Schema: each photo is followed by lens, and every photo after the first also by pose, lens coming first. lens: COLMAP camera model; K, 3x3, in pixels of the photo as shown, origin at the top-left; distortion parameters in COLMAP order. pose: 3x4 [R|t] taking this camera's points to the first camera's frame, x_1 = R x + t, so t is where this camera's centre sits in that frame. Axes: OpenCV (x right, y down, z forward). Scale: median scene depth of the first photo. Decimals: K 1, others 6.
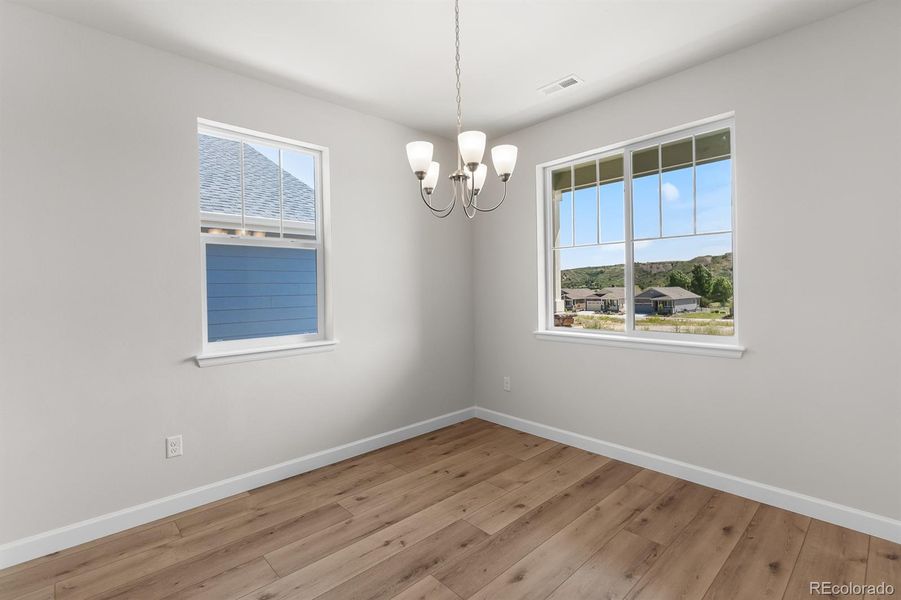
lens RADIAL K [[420.4, 0, 449.5], [0, 420.4, 292.1], [0, 0, 1]] dist [0.001512, -0.000460]
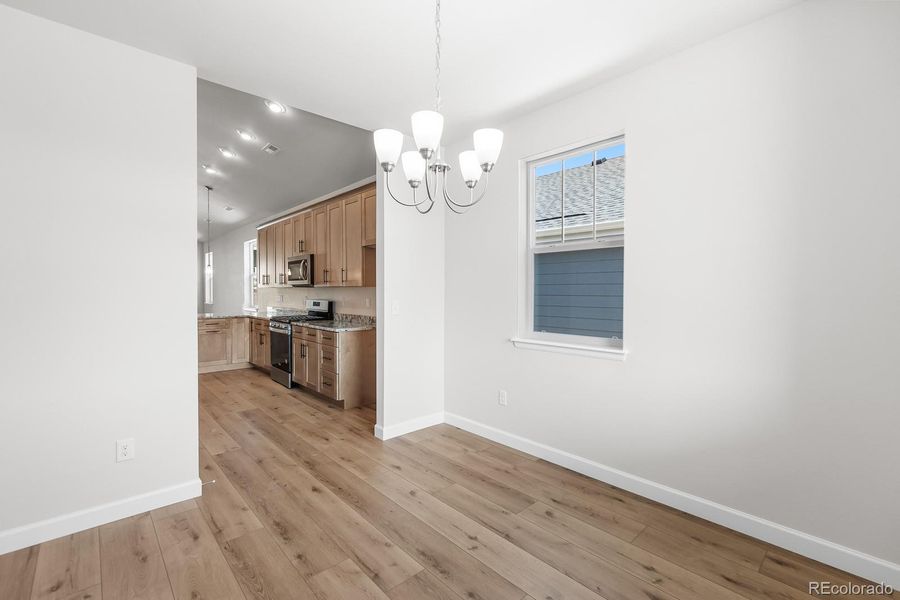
lens RADIAL K [[392.5, 0, 448.8], [0, 392.5, 295.5], [0, 0, 1]] dist [-0.001172, 0.000093]
pose [[-0.014891, 0.023014, -0.999624, 0.634009], [-0.009675, 0.999685, 0.023160, -0.017598], [0.999842, 0.010016, -0.014664, 0.746808]]
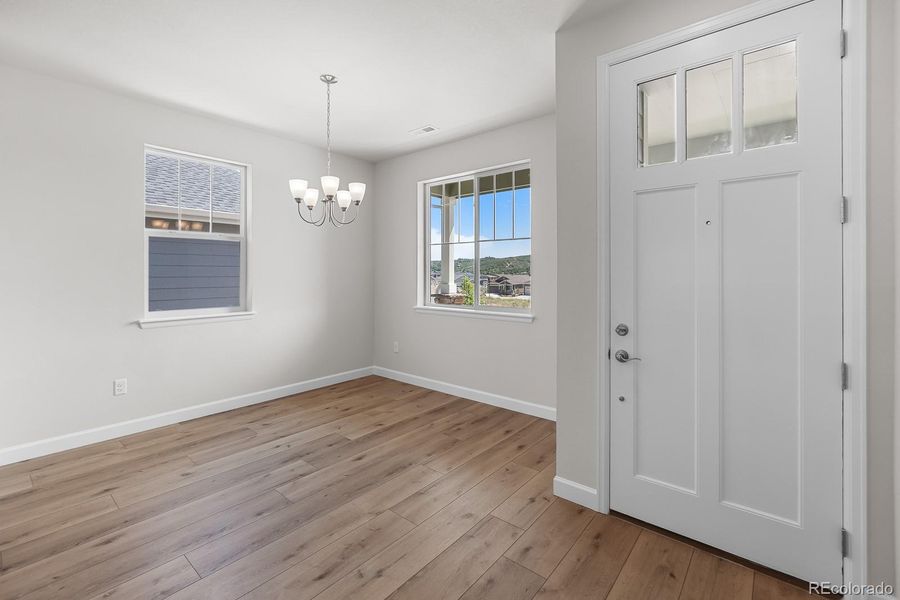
lens RADIAL K [[400.5, 0, 449.3], [0, 400.5, 272.5], [0, 0, 1]] dist [-0.004449, 0.000041]
pose [[0.992670, 0.016069, 0.119785, 0.211955], [-0.014827, 0.999827, -0.011246, -0.002115], [-0.119945, 0.009387, 0.992736, -0.363316]]
